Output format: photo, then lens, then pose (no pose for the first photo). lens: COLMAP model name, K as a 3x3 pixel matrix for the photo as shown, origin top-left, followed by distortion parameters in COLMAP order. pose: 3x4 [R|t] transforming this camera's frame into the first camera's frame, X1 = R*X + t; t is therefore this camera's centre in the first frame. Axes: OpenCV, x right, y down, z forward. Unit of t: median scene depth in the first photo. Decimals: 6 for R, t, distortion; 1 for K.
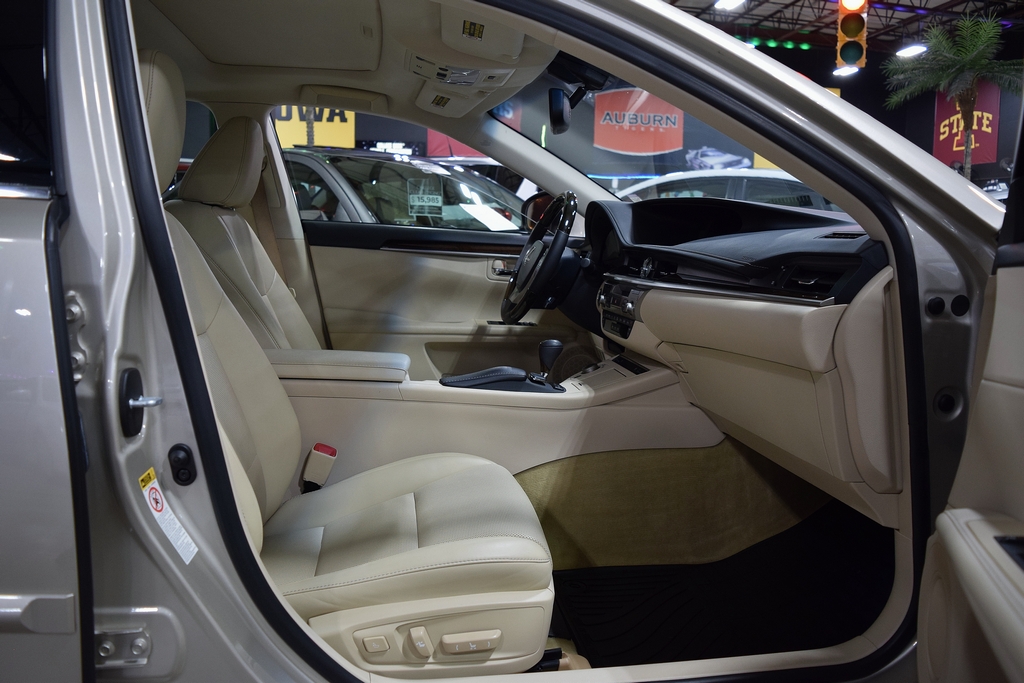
lens RADIAL K [[802.0, 0, 515.5], [0, 802.0, 347.3], [0, 0, 1]] dist [-0.093143, 0.019827]
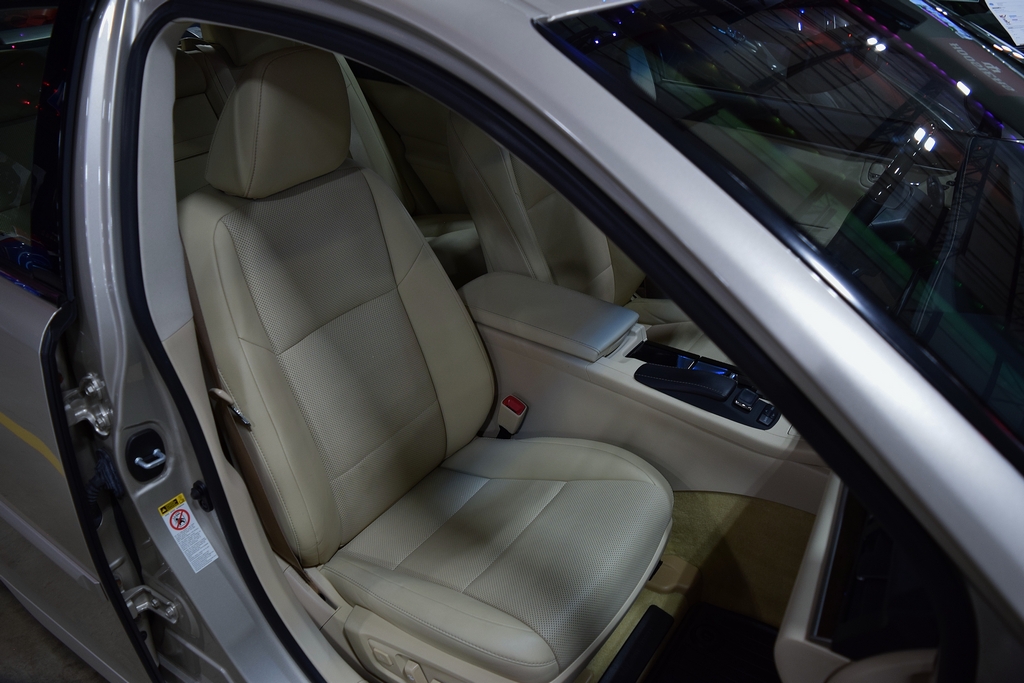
lens RADIAL K [[802.0, 0, 517.7], [0, 802.0, 343.2], [0, 0, 1]] dist [-0.093143, 0.019827]
pose [[0.737878, 0.308348, -0.600381, 0.349923], [-0.067914, 0.918946, 0.388491, -0.338111], [0.671508, -0.245885, 0.699012, 0.310723]]
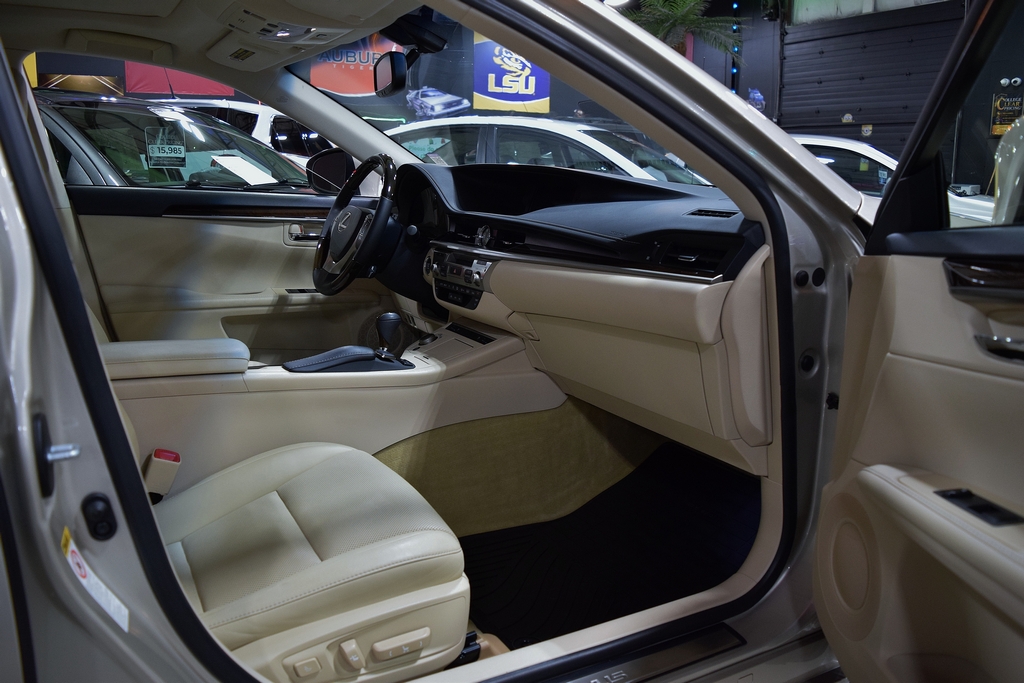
lens RADIAL K [[802.0, 0, 516.6], [0, 802.0, 348.0], [0, 0, 1]] dist [-0.093143, 0.019827]
pose [[0.938058, -0.074150, 0.338450, -0.159992], [0.048506, 0.995316, 0.083620, -0.046086], [-0.343065, -0.062024, 0.937262, 0.045690]]
